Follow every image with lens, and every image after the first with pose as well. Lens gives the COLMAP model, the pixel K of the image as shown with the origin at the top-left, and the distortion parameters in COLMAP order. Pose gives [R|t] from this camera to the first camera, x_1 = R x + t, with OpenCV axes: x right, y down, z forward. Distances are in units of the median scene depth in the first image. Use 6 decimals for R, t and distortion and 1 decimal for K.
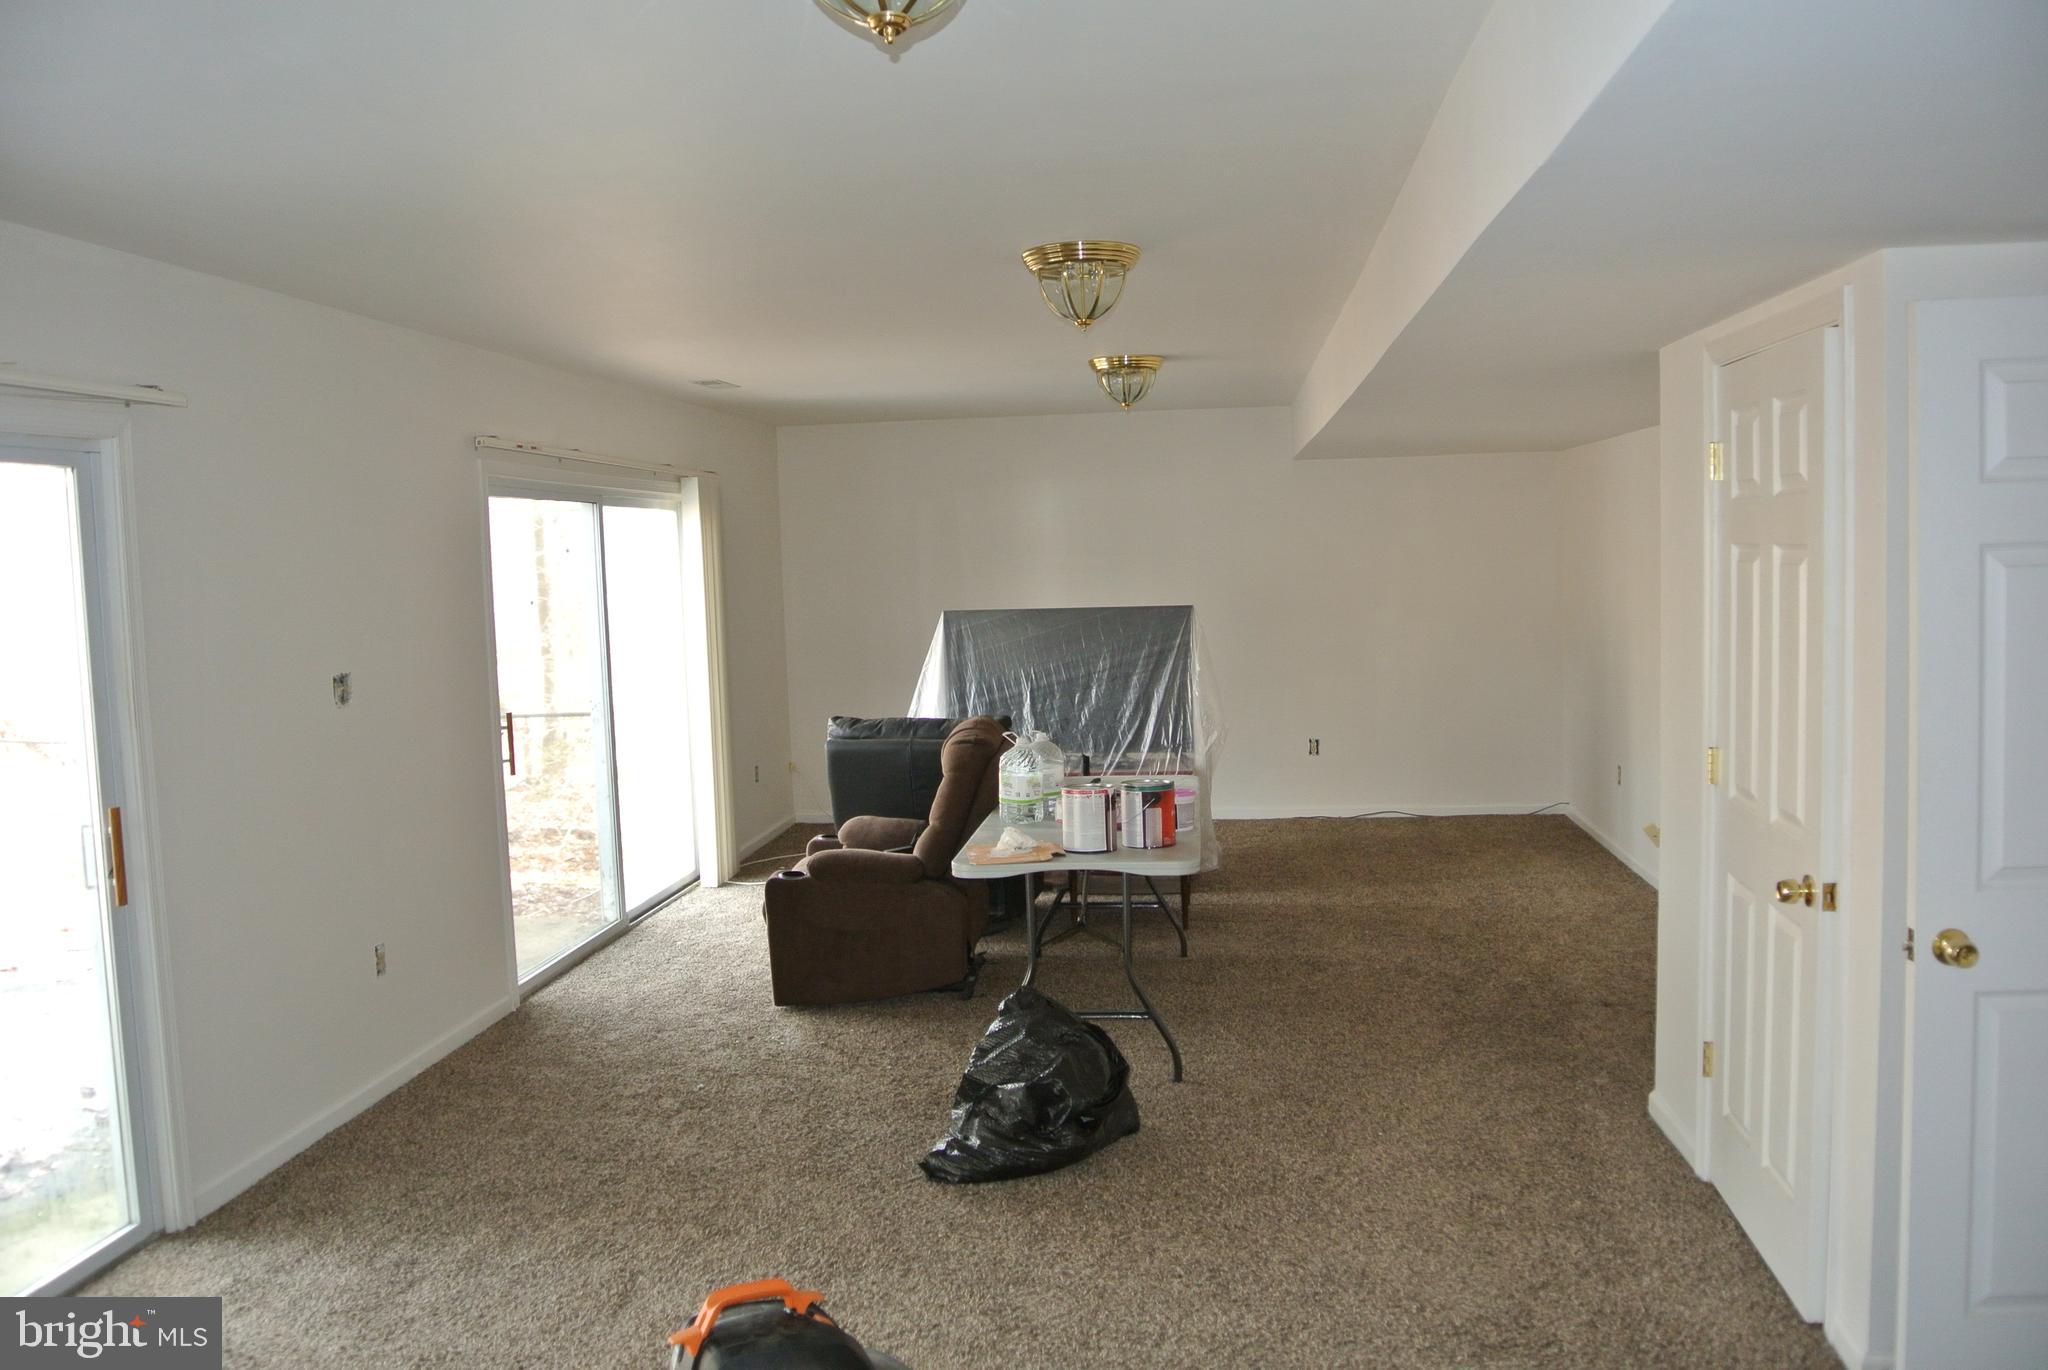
lens RADIAL K [[1589.5, 0, 1028.9], [0, 1589.5, 685.2], [0, 0, 1]] dist [-0.081586, 0.011574]
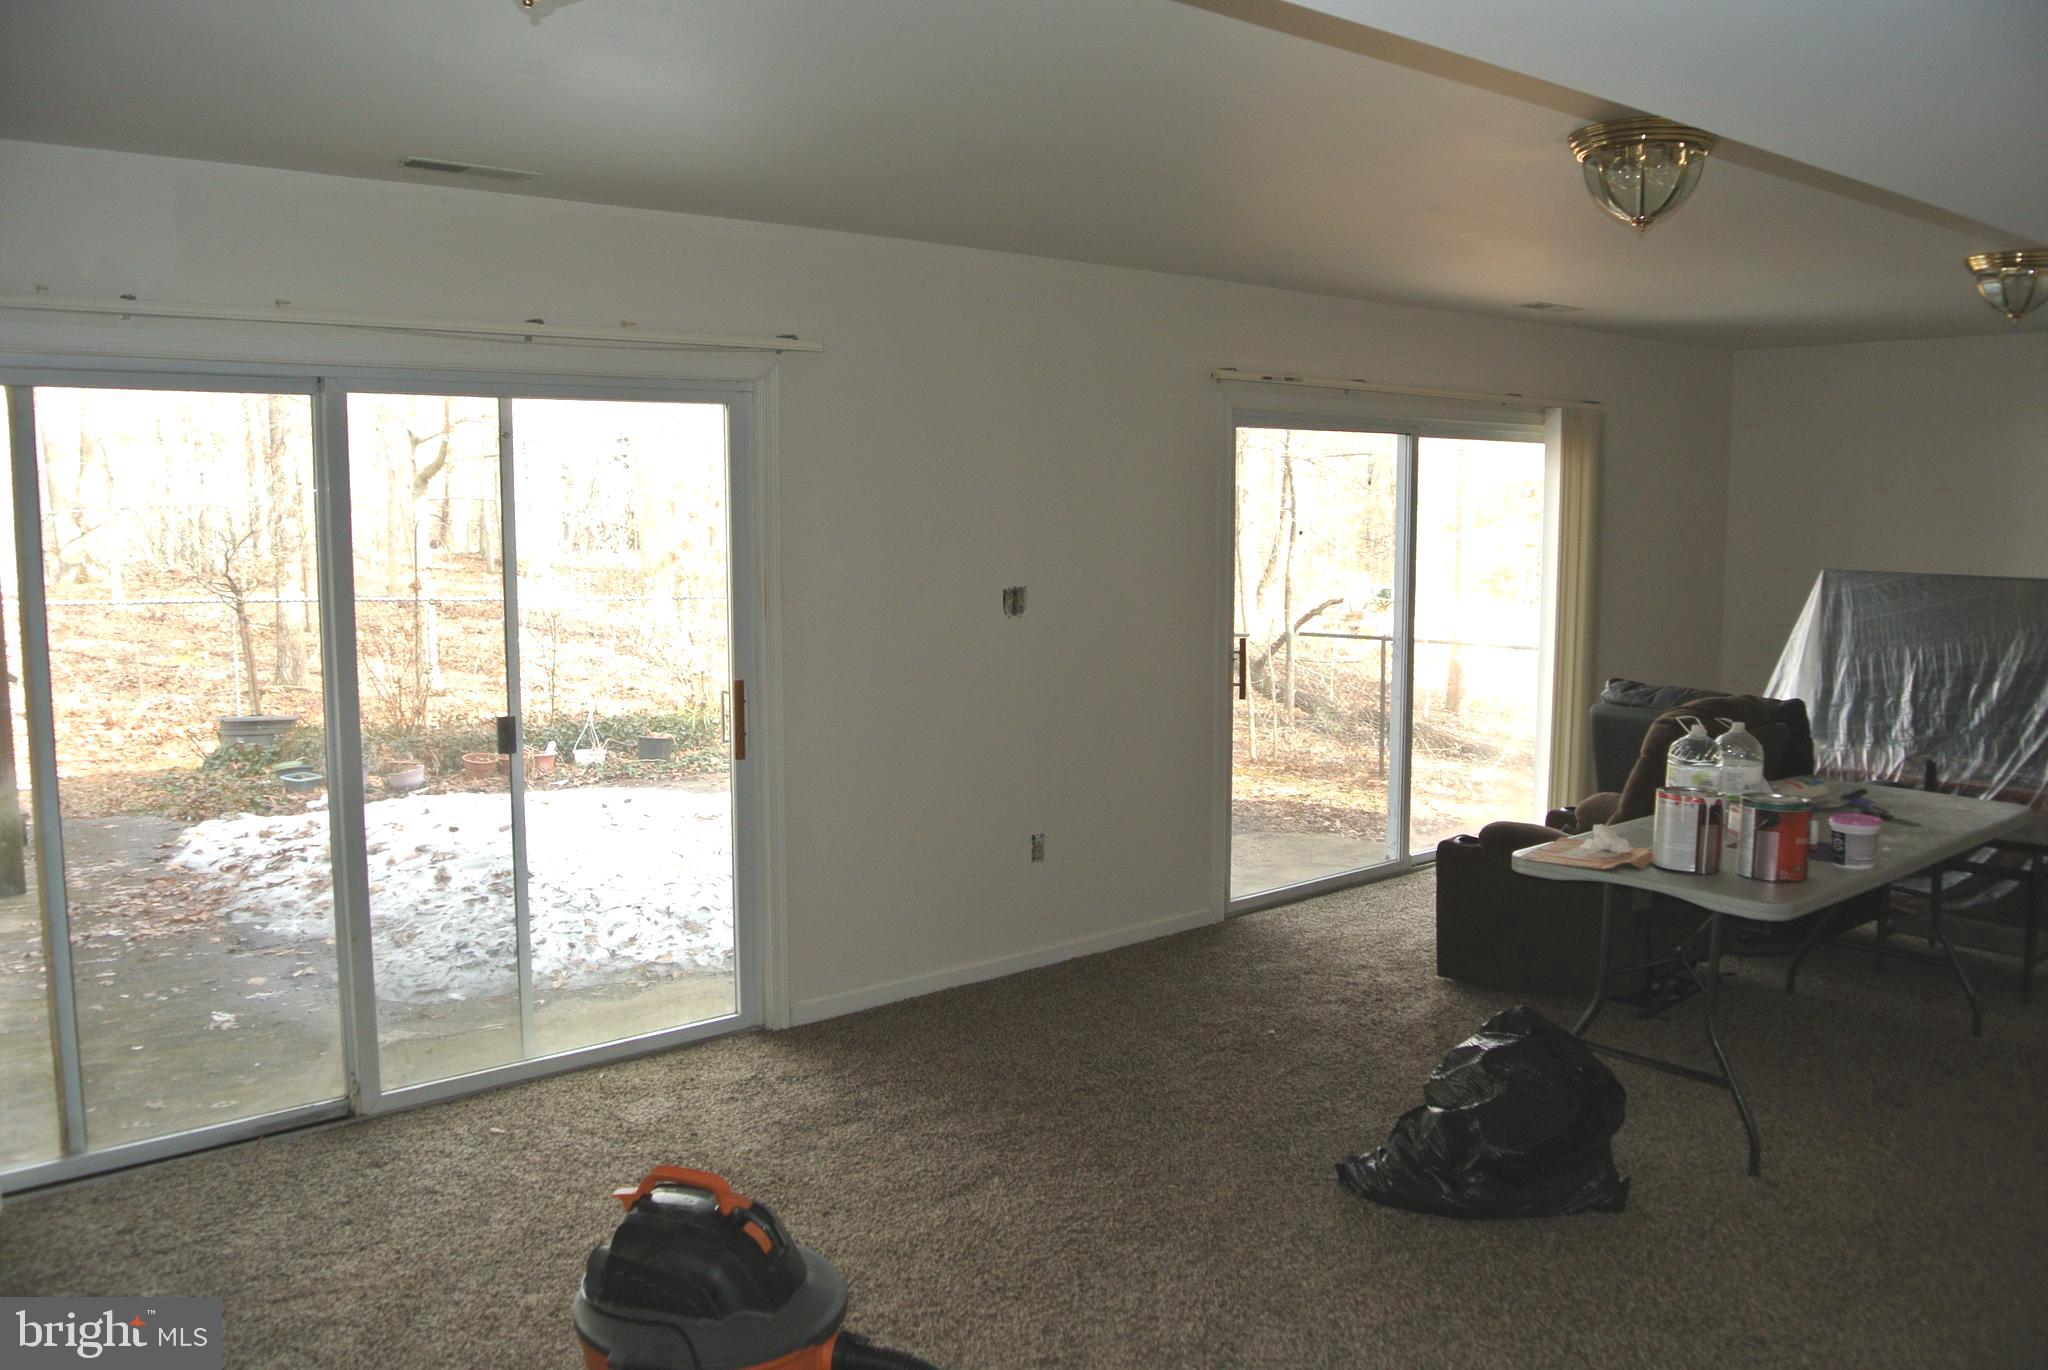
lens RADIAL K [[1589.5, 0, 1028.9], [0, 1589.5, 685.2], [0, 0, 1]] dist [-0.081586, 0.011574]
pose [[0.720890, 0.111716, -0.683986, 0.285652], [-0.080013, 0.993739, 0.077978, -0.022048], [0.688415, -0.001485, 0.725315, 0.153472]]
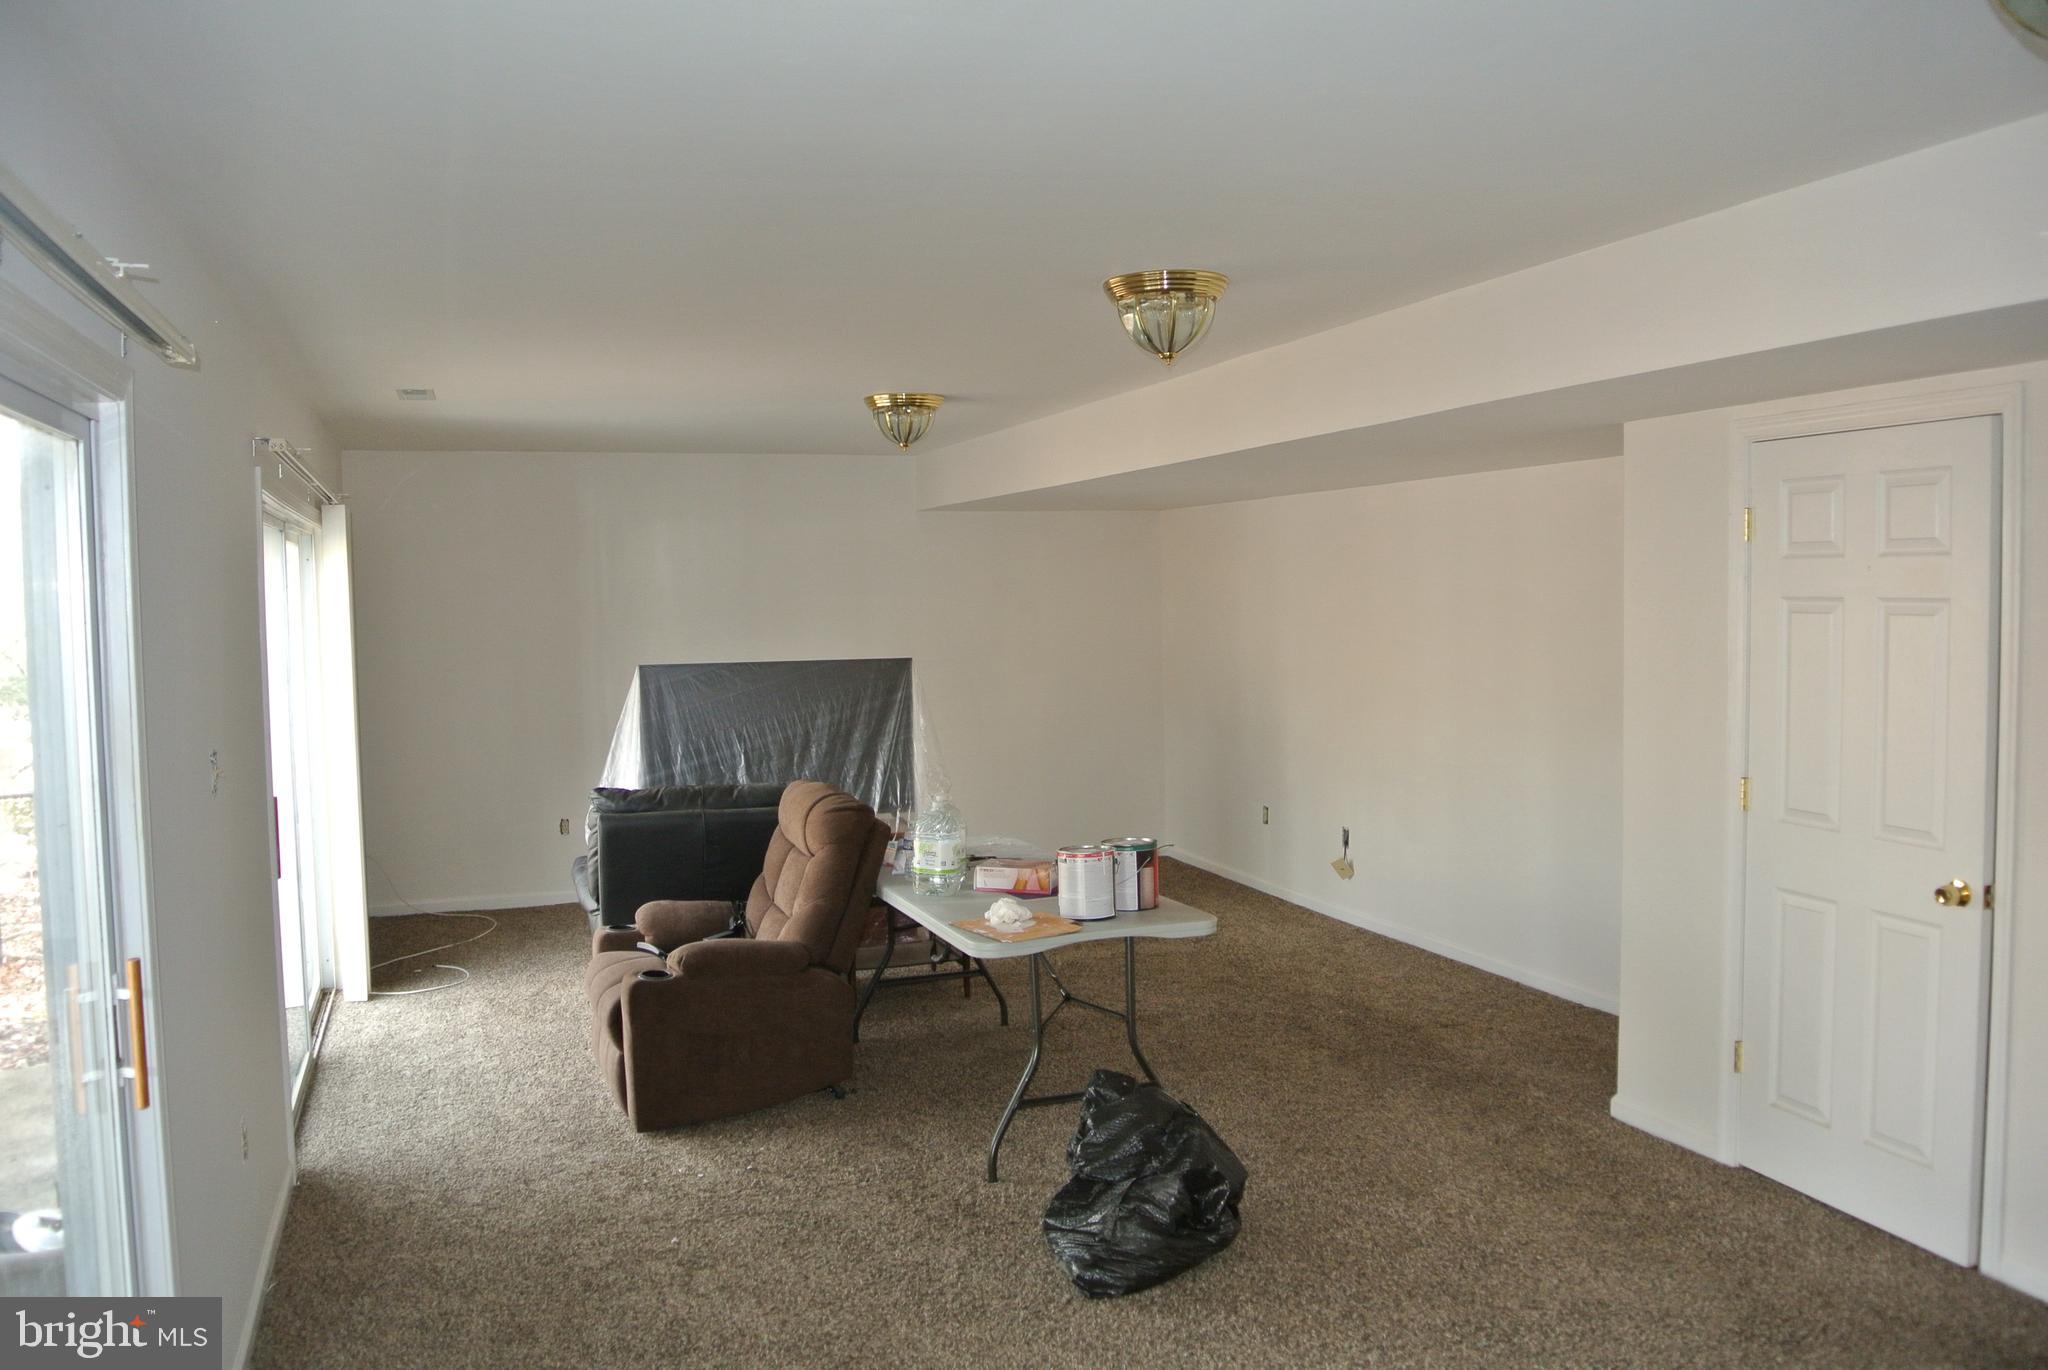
lens RADIAL K [[1589.5, 0, 1028.9], [0, 1589.5, 685.2], [0, 0, 1]] dist [-0.081586, 0.011574]
pose [[0.889456, -0.010103, 0.456909, -0.354836], [0.026358, 0.999226, -0.029217, -0.005343], [-0.456260, 0.038031, 0.889033, 0.152412]]
